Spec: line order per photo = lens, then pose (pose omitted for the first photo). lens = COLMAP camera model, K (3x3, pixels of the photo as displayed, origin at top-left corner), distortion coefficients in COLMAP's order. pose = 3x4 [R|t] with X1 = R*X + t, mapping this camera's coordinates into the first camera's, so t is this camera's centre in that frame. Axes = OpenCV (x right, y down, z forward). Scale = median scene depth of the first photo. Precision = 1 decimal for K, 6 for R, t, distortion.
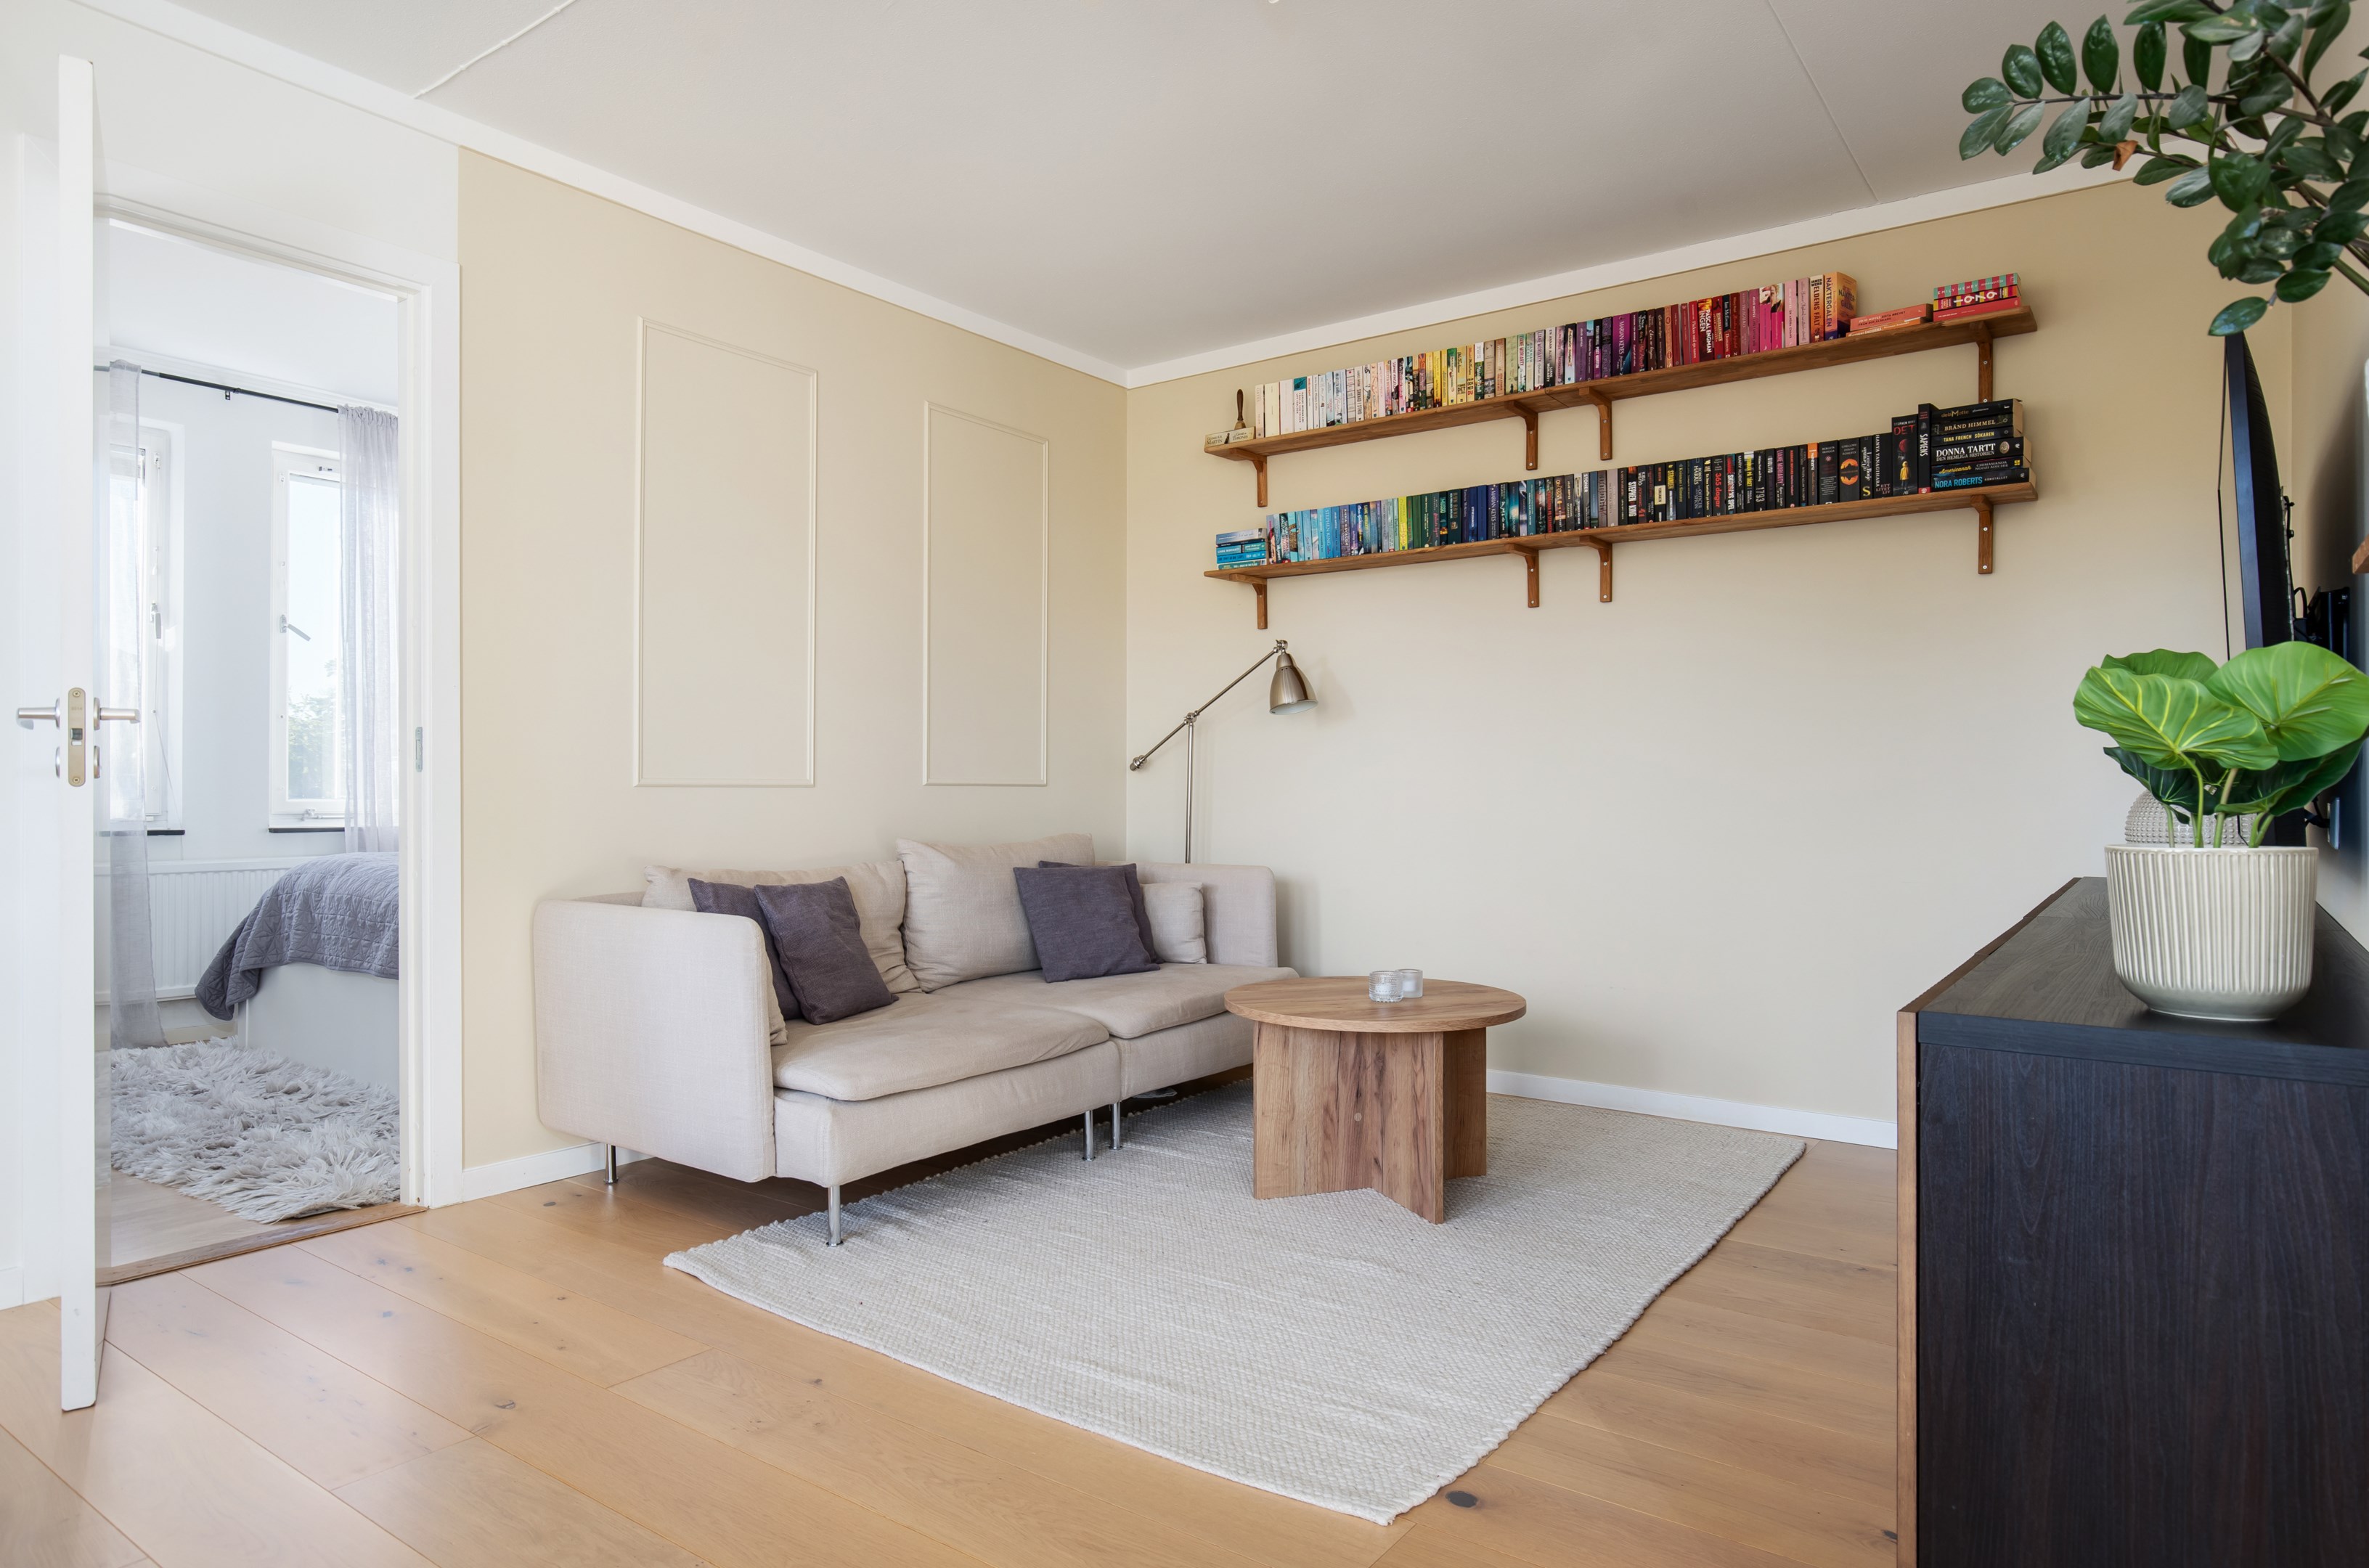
lens RADIAL K [[1390.4, 0, 1191.5], [0, 1390.4, 773.4], [0, 0, 1]] dist [-0.008753, 0.002838]
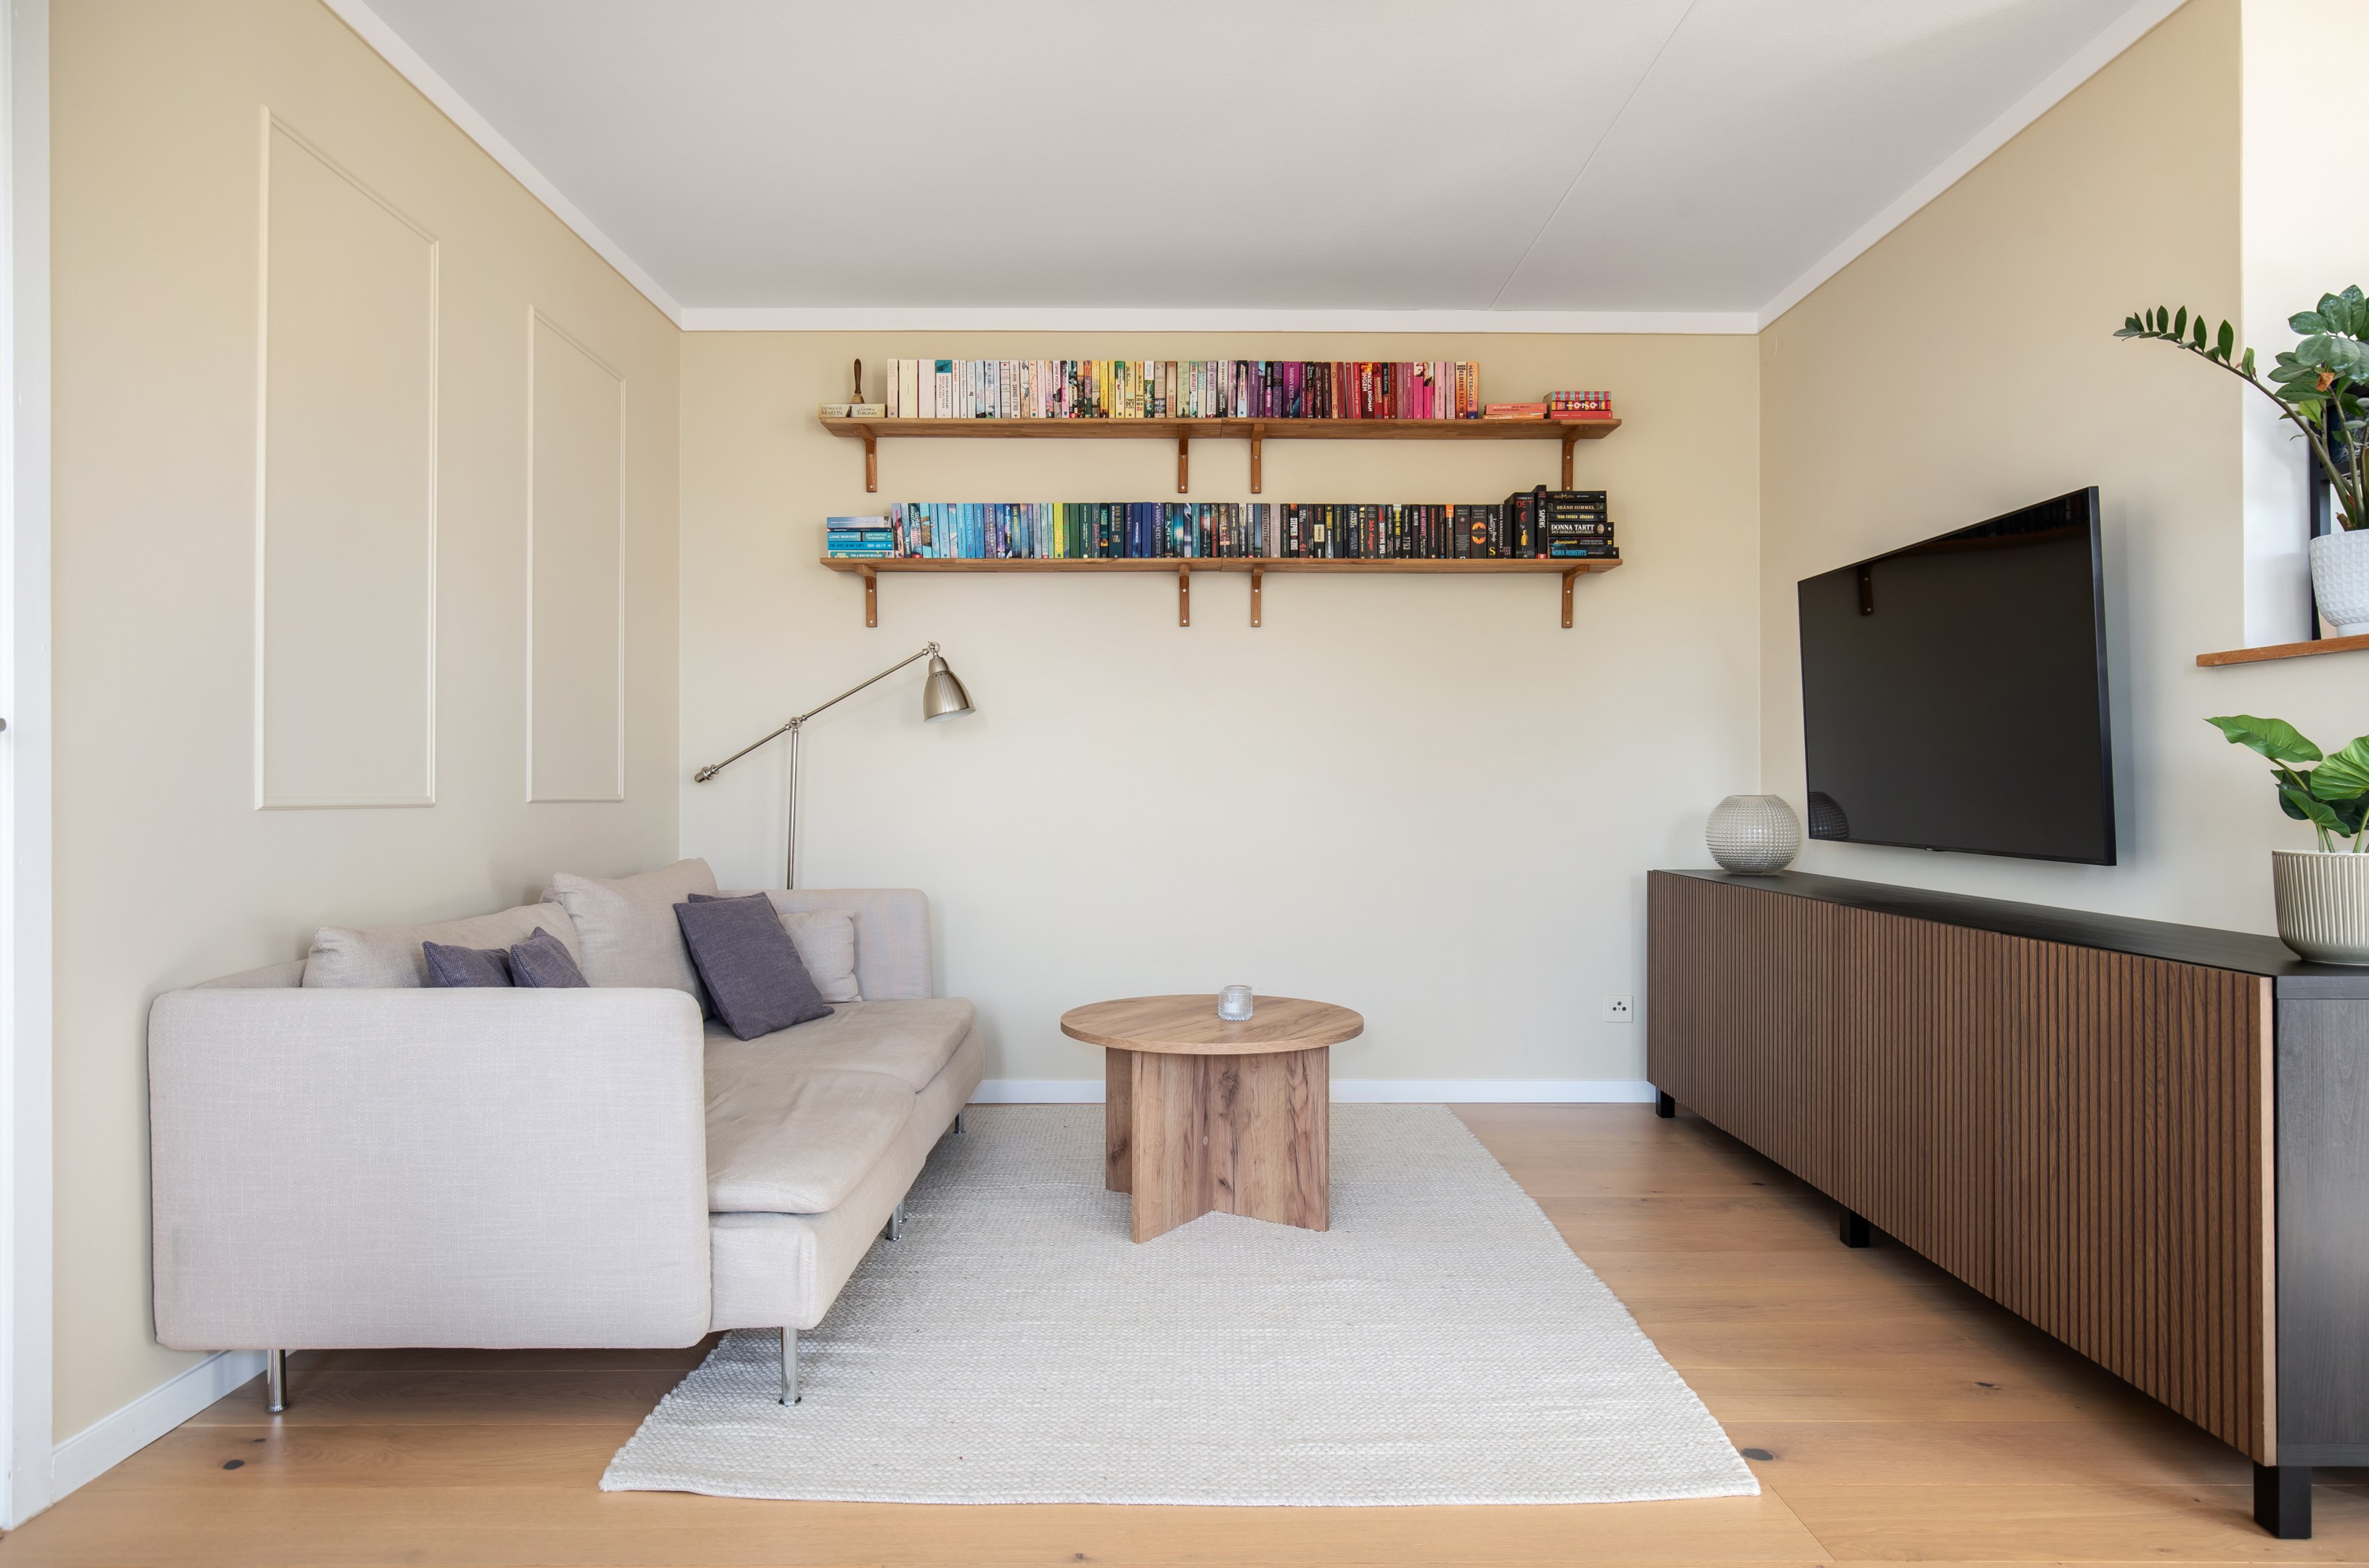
lens RADIAL K [[1390.4, 0, 1195.5], [0, 1390.4, 781.8], [0, 0, 1]] dist [-0.008753, 0.002838]
pose [[0.804901, 0.002226, 0.593405, -0.447359], [-0.004174, 0.999989, 0.001911, -0.007771], [-0.593394, -0.004015, 0.804902, 0.204529]]
